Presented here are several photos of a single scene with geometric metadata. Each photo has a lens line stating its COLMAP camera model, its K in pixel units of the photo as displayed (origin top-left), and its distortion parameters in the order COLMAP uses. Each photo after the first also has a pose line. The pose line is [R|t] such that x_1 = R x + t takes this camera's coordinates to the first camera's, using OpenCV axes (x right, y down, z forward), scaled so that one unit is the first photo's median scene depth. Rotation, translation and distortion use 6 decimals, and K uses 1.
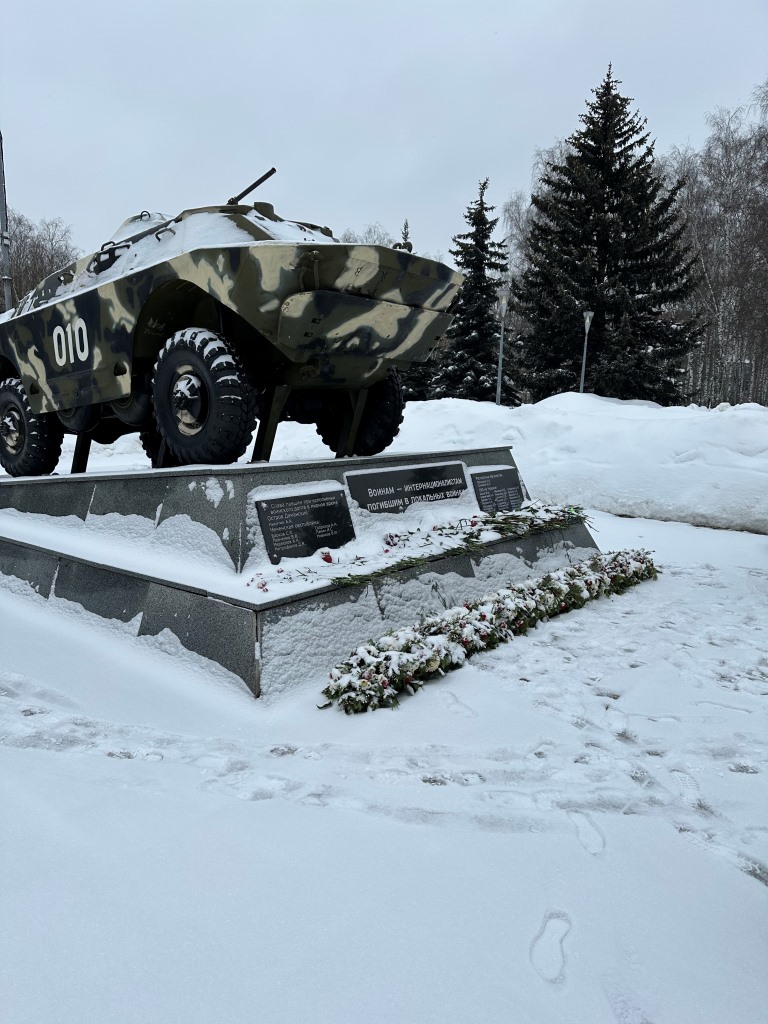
lens RADIAL K [[702.5, 0, 341.2], [0, 702.5, 505.5], [0, 0, 1]] dist [0.222782, -0.302658]
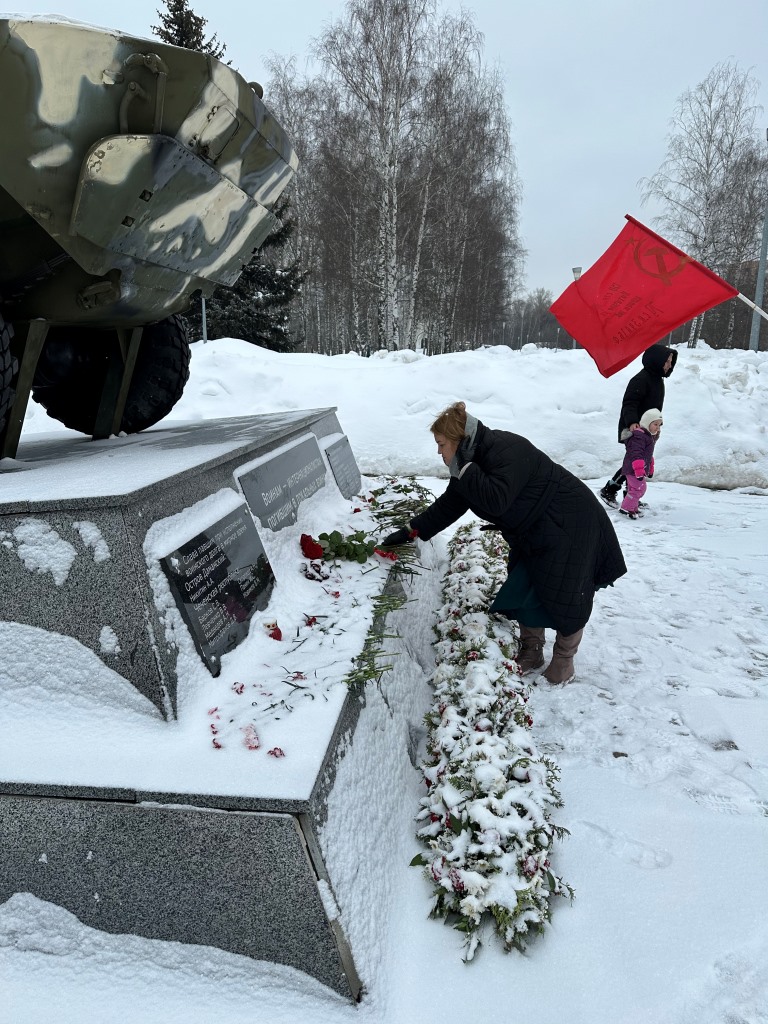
lens RADIAL K [[751.9, 0, 384.0], [0, 751.9, 512.0], [0, 0, 1]] dist [0.056202, -0.048157]
pose [[0.829802, -0.135194, 0.541435, -0.229503], [0.098756, 0.990474, 0.095964, -0.060817], [-0.549251, -0.026161, 0.835248, 0.418797]]
